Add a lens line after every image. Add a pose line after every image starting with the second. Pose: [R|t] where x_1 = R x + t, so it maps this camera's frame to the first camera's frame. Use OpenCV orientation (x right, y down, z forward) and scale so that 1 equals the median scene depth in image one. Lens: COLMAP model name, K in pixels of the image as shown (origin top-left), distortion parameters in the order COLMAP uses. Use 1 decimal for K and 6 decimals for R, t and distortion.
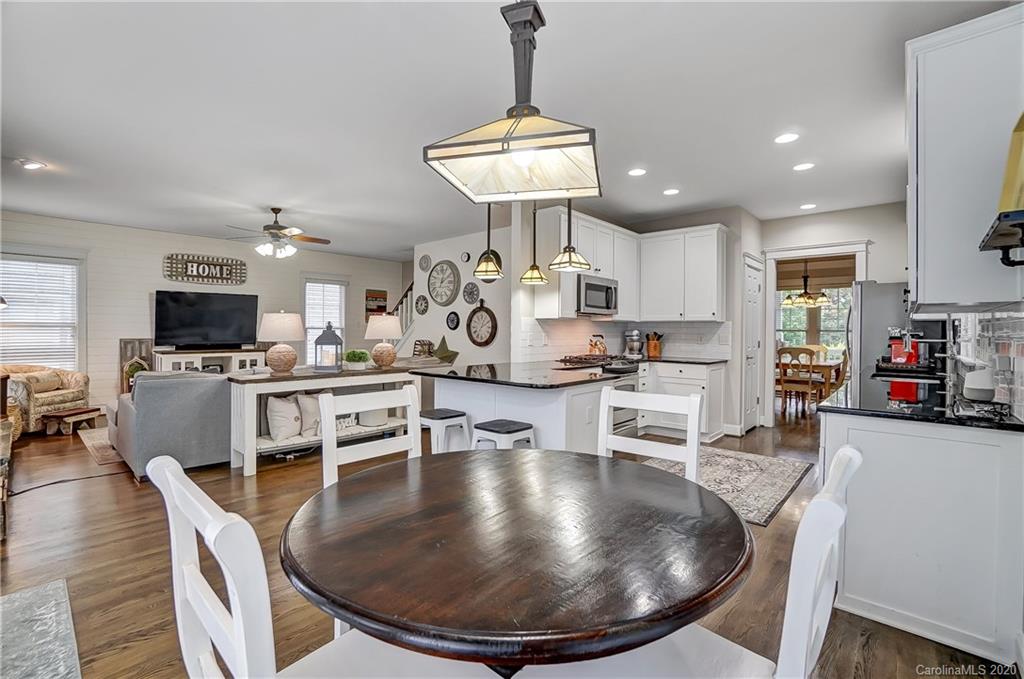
lens RADIAL K [[462.8, 0, 497.8], [0, 462.8, 333.9], [0, 0, 1]] dist [-0.052771, 0.000089]
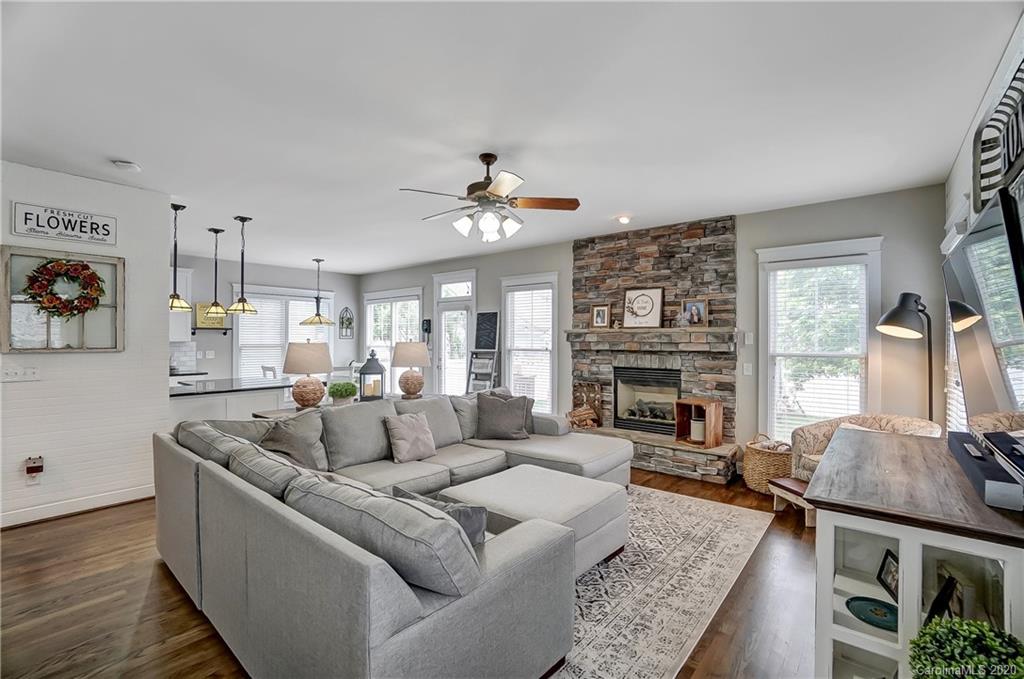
lens RADIAL K [[456.8, 0, 507.8], [0, 456.8, 339.2], [0, 0, 1]] dist [-0.063959, 0.025584]
pose [[-0.999185, -0.007210, -0.039704, -0.418434], [-0.007507, 0.999945, 0.007324, -0.039361], [0.039649, 0.007616, -0.999185, 1.344000]]
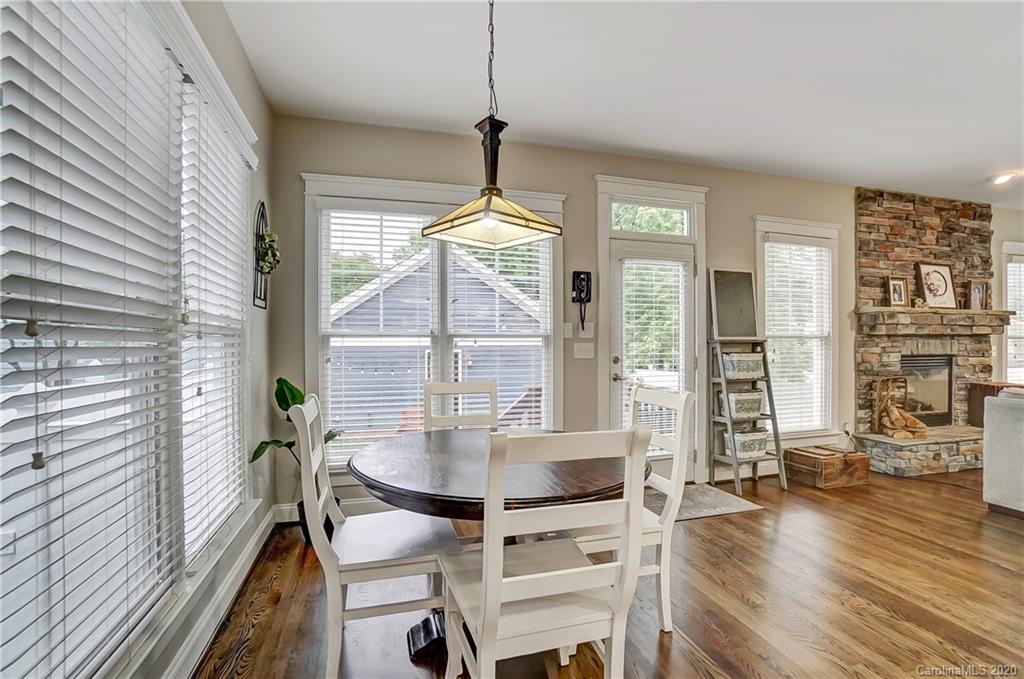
lens RADIAL K [[471.7, 0, 512.9], [0, 471.7, 345.3], [0, 0, 1]] dist [-0.070730, 0.028951]
pose [[-0.523519, -0.000093, -0.852014, 0.254125], [-0.007147, 0.999965, 0.004282, 0.002906], [0.851984, 0.008331, -0.523501, 0.360652]]
